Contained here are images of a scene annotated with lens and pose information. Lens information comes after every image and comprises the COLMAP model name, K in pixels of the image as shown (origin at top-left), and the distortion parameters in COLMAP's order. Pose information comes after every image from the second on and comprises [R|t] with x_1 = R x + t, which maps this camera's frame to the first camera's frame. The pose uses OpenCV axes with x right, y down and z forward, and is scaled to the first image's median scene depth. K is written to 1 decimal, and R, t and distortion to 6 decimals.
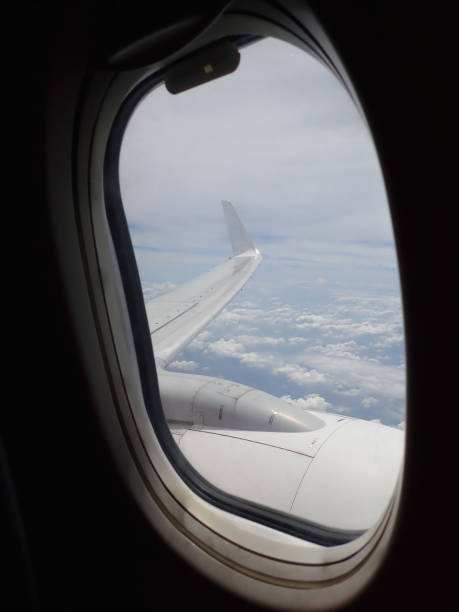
lens RADIAL K [[447.2, 0, 240.7], [0, 447.2, 308.9], [0, 0, 1]] dist [-0.019097, 0.003281]
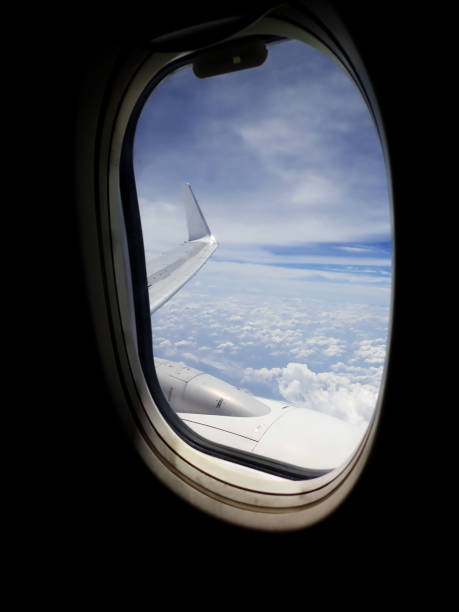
lens RADIAL K [[447.2, 0, 242.9], [0, 447.2, 311.4], [0, 0, 1]] dist [-0.019097, 0.003281]
pose [[0.991163, 0.063907, 0.116244, -0.112475], [-0.067723, 0.997277, 0.029181, 0.053164], [-0.114063, -0.036795, 0.992792, -0.119691]]
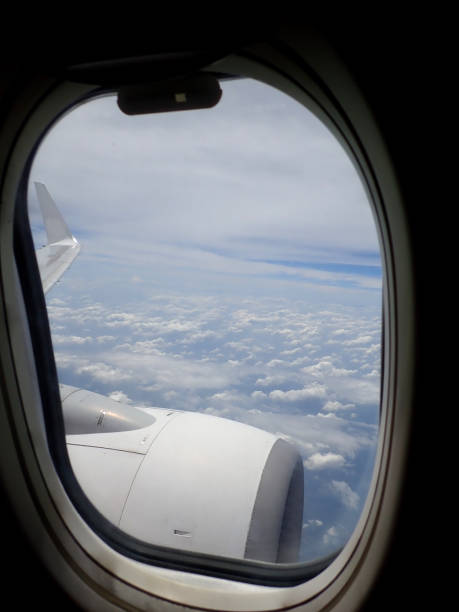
lens RADIAL K [[447.2, 0, 232.2], [0, 447.2, 304.3], [0, 0, 1]] dist [-0.019097, 0.003281]
pose [[0.928630, -0.004557, 0.370978, -0.234557], [0.001032, 0.999952, 0.009698, -0.100420], [-0.371005, -0.008623, 0.928591, 0.096818]]
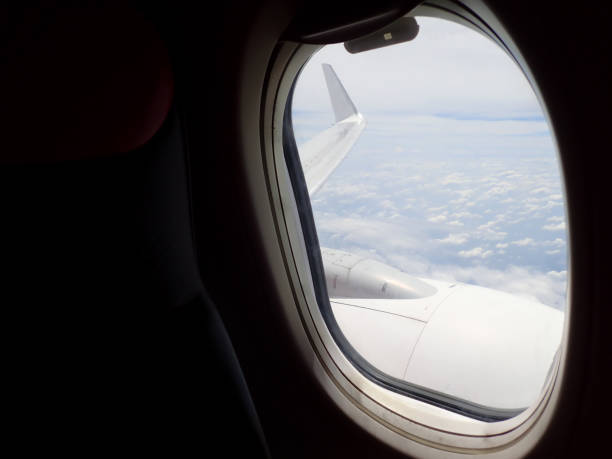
lens RADIAL K [[447.2, 0, 307.7], [0, 447.2, 232.0], [0, 0, 1]] dist [-0.019097, 0.003281]
pose [[0.995672, -0.035843, -0.085746, -0.150275], [0.046279, 0.991326, 0.123006, -0.140981], [0.080593, -0.126442, 0.988695, -0.169798]]
